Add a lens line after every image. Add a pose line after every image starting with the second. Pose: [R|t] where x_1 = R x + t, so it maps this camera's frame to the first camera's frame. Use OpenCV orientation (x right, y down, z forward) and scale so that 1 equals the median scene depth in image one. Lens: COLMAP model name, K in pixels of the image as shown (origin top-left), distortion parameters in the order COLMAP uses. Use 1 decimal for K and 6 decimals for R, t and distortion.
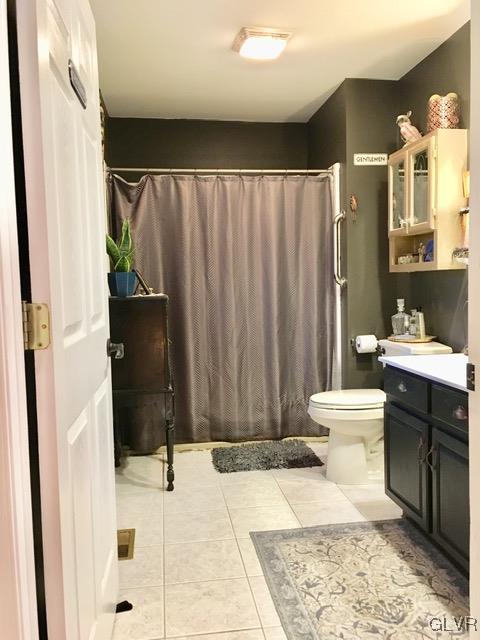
lens RADIAL K [[542.6, 0, 236.2], [0, 542.6, 321.8], [0, 0, 1]] dist [0.062362, -0.075639]
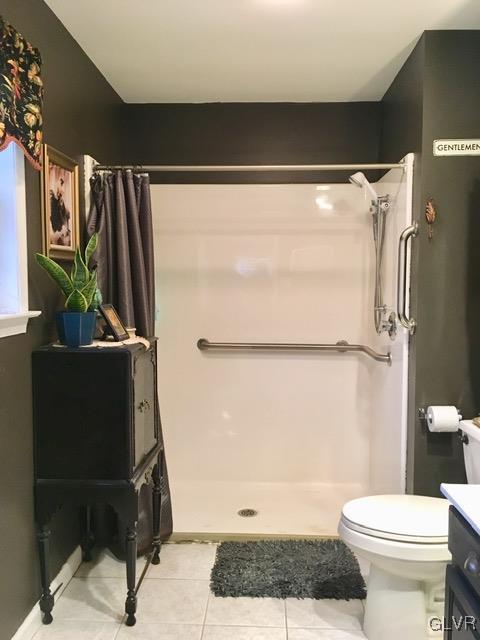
lens RADIAL K [[542.6, 0, 242.2], [0, 542.6, 316.0], [0, 0, 1]] dist [0.062362, -0.075639]
pose [[0.982801, 0.037743, -0.180771, 0.112032], [-0.038413, 0.999262, -0.000203, -0.077589], [0.180629, 0.007143, 0.983525, 0.283038]]
